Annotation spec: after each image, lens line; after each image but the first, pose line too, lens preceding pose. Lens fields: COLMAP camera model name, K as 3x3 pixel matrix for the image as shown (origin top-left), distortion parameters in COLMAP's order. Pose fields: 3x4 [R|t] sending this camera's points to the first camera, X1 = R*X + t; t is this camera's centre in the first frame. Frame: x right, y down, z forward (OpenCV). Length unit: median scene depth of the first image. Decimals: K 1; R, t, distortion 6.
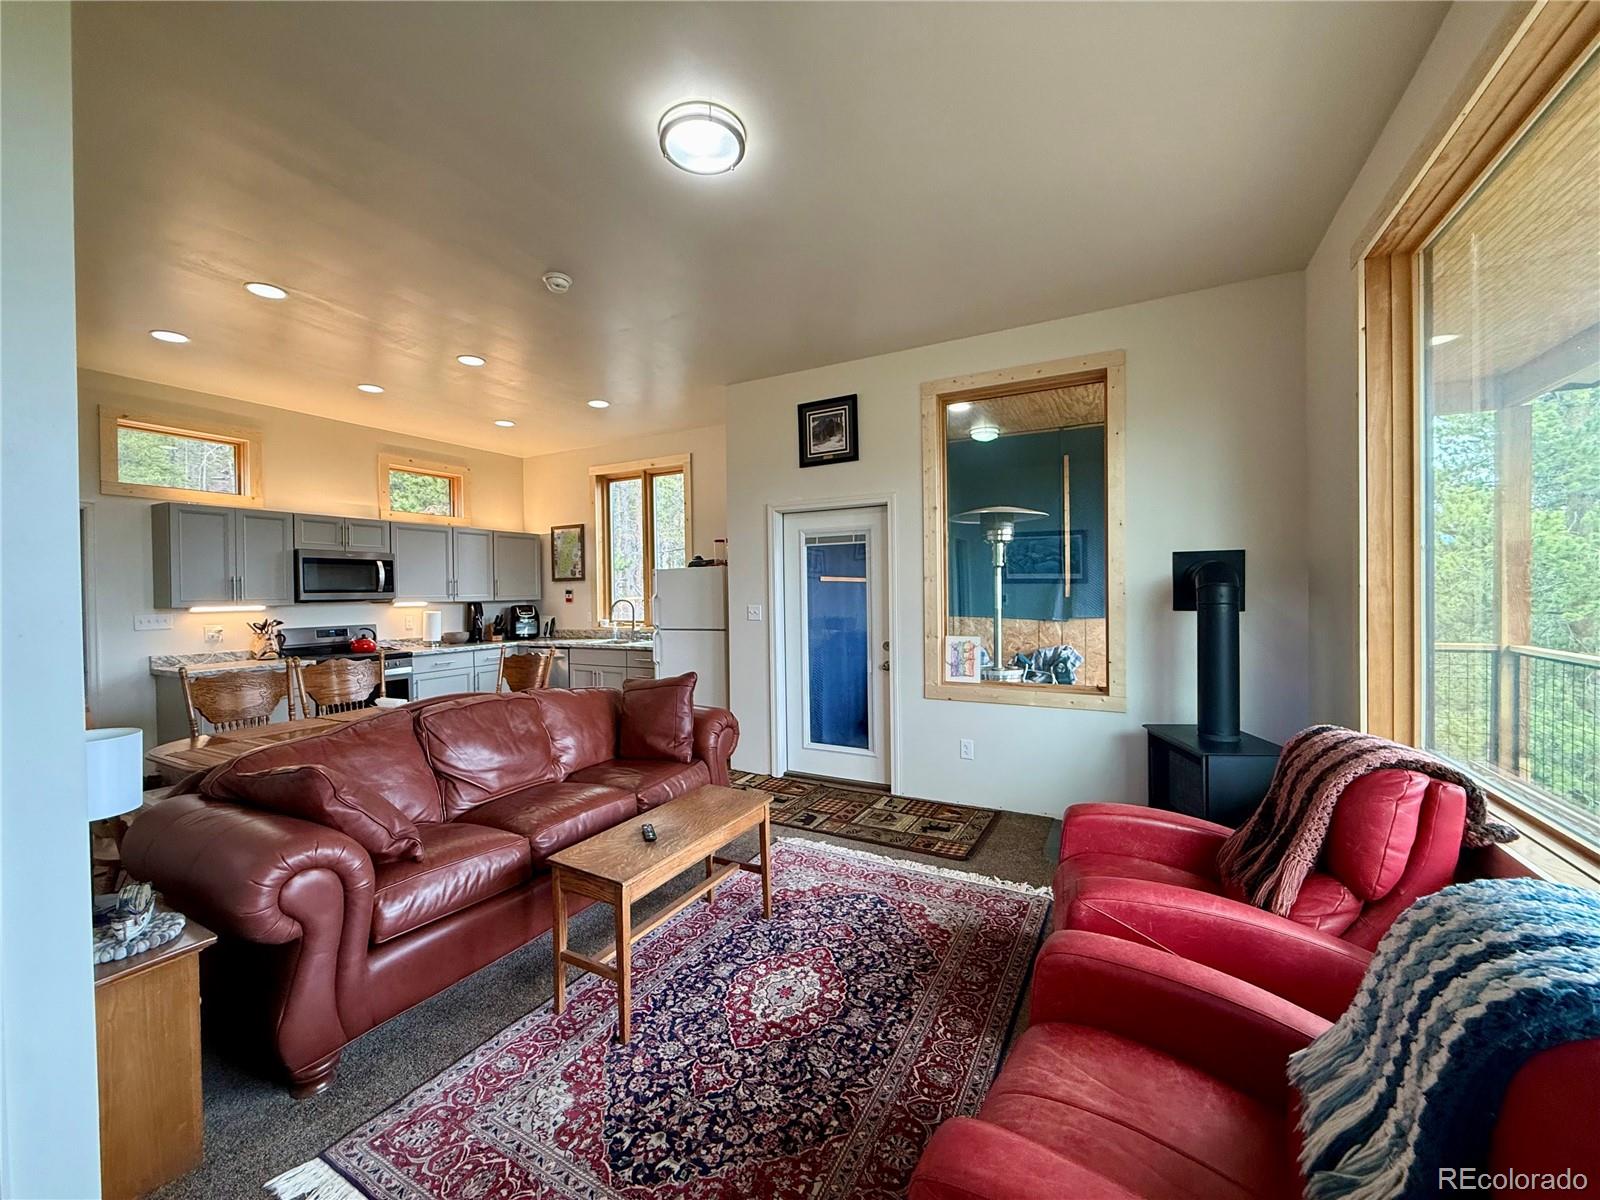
lens RADIAL K [[637.5, 0, 789.0], [0, 637.5, 597.7], [0, 0, 1]] dist [-0.000348, 0.000778]
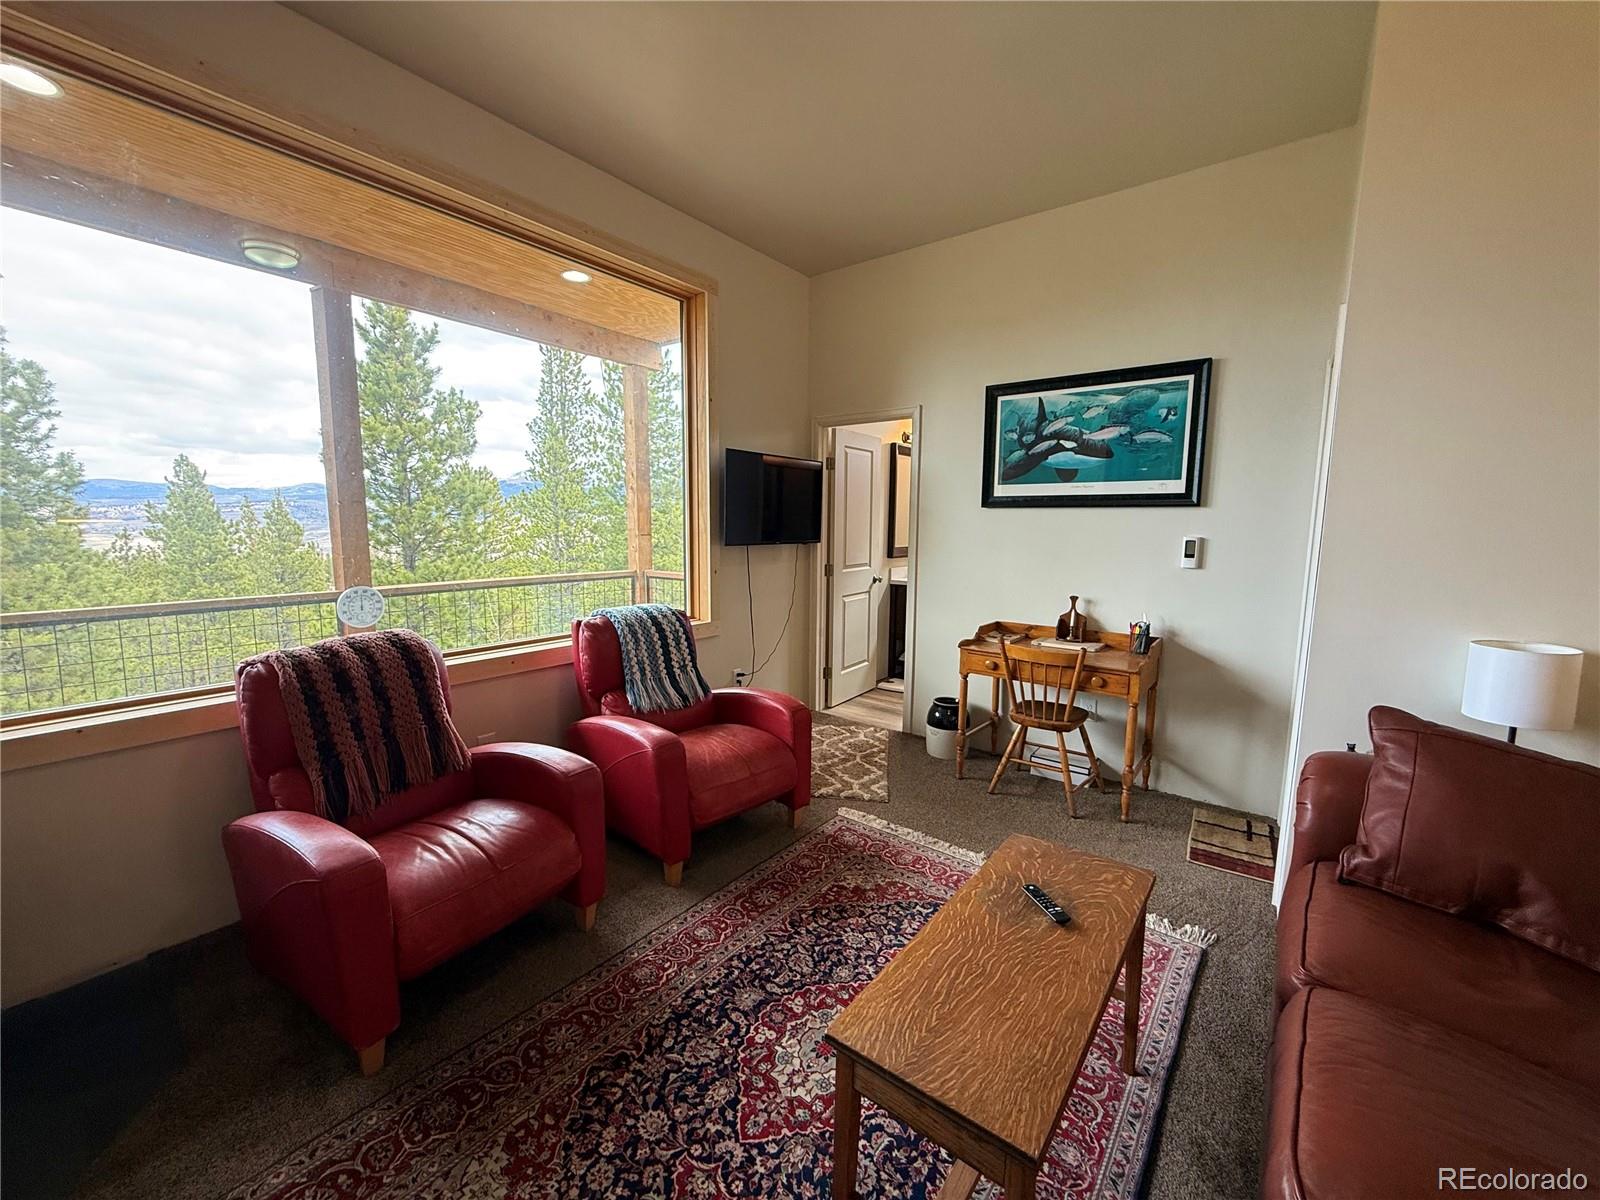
lens RADIAL K [[637.5, 0, 789.4], [0, 637.5, 601.9], [0, 0, 1]] dist [-0.000348, 0.000778]
pose [[-0.987067, -0.016217, 0.159483, -0.085014], [0.005346, 0.990986, 0.133855, 0.002969], [-0.160217, 0.132977, -0.978084, 1.905924]]
